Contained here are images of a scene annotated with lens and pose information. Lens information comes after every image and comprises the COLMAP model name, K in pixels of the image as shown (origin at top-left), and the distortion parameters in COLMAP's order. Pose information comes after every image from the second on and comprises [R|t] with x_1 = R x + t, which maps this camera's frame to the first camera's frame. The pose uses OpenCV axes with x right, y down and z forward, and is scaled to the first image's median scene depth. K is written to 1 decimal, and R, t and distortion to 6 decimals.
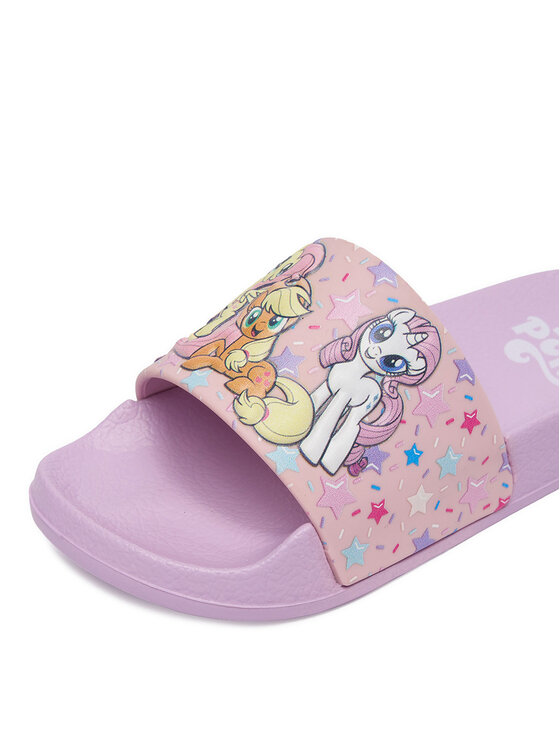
lens RADIAL K [[1250.2, 0, 280.0], [0, 1250.2, 373.0], [0, 0, 1]] dist [0.004079, -0.017225]
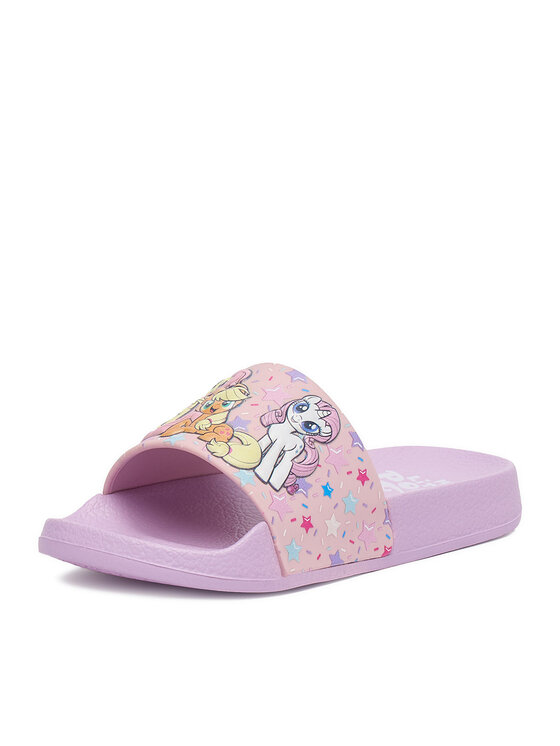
lens RADIAL K [[2247.4, 0, 280.0], [0, 2247.4, 373.0], [0, 0, 1]] dist [0.003716, -0.088221]
pose [[0.979310, 0.013550, 0.201911, -0.473349], [0.063210, 0.927351, -0.368814, 0.897688], [-0.192240, 0.373946, 0.907308, -1.389779]]
